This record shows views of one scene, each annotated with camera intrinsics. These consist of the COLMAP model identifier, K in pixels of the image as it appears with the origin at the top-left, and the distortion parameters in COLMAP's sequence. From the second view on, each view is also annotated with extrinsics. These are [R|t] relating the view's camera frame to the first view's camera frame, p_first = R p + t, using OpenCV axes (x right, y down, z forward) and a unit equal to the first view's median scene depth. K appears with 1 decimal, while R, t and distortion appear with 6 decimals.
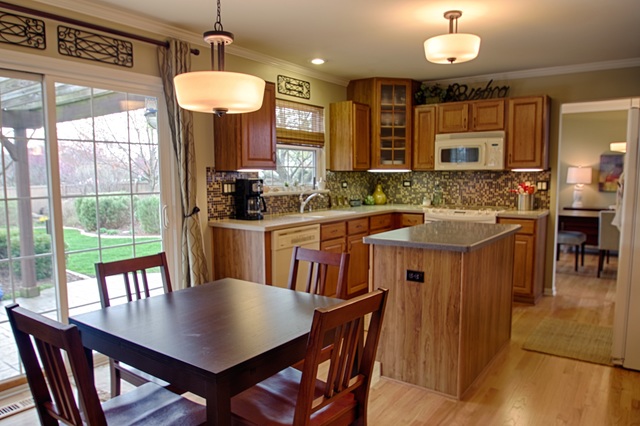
lens RADIAL K [[468.4, 0, 319.1], [0, 468.4, 215.3], [0, 0, 1]] dist [-0.006665, -0.003743]
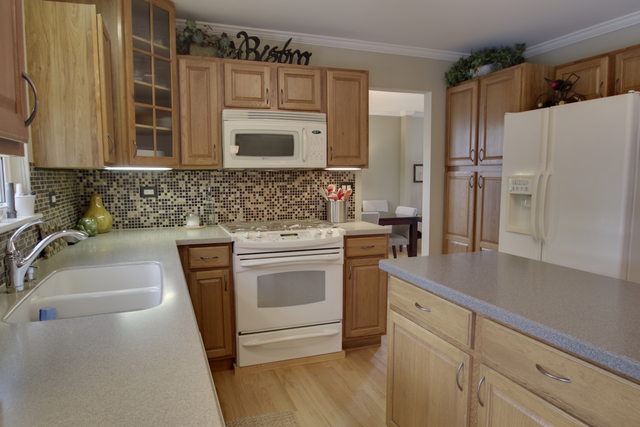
lens RADIAL K [[440.1, 0, 318.2], [0, 440.1, 212.9], [0, 0, 1]] dist [-0.012738, -0.000561]
pose [[0.574916, -0.073260, 0.814926, -0.150602], [0.074474, 0.996535, 0.037046, -0.051549], [-0.814816, 0.039392, 0.578380, 0.580008]]
